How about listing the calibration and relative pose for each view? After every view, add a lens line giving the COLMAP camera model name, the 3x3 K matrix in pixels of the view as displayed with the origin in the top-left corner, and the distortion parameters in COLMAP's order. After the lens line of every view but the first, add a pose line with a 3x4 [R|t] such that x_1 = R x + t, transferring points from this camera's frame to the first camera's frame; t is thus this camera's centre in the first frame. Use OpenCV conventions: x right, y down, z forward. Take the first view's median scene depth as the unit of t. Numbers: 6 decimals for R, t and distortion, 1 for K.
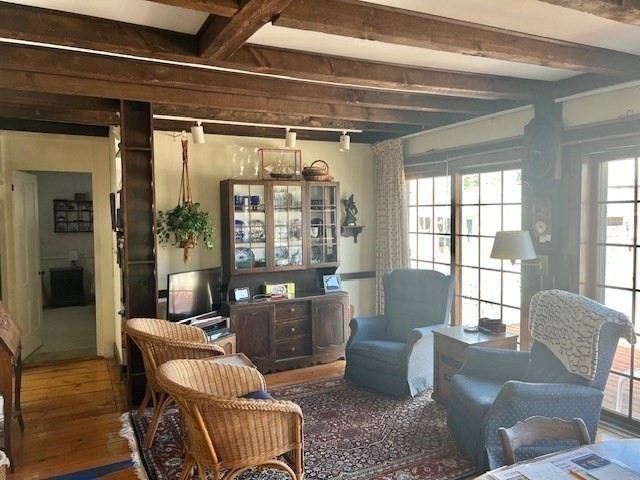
lens RADIAL K [[483.8, 0, 320.0], [0, 483.8, 240.0], [0, 0, 1]] dist [0.007922, 0.002857]
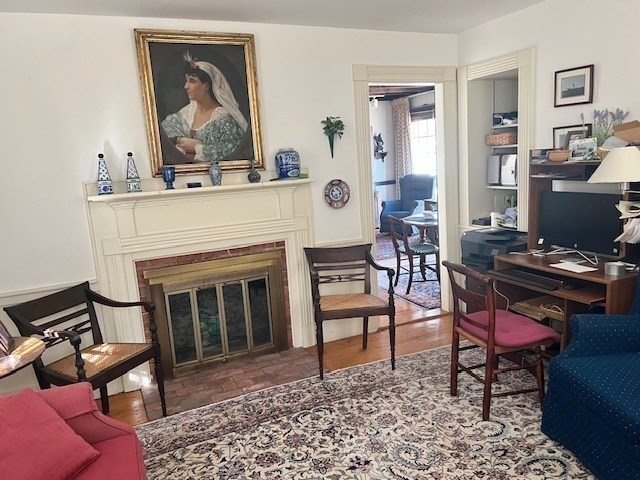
lens RADIAL K [[483.8, 0, 320.0], [0, 483.8, 240.0], [0, 0, 1]] dist [0.007922, 0.002857]
pose [[0.996855, -0.045657, -0.064777, -0.049135], [0.052789, 0.992188, 0.113033, 0.074058], [0.059110, -0.116097, 0.991477, -0.722425]]
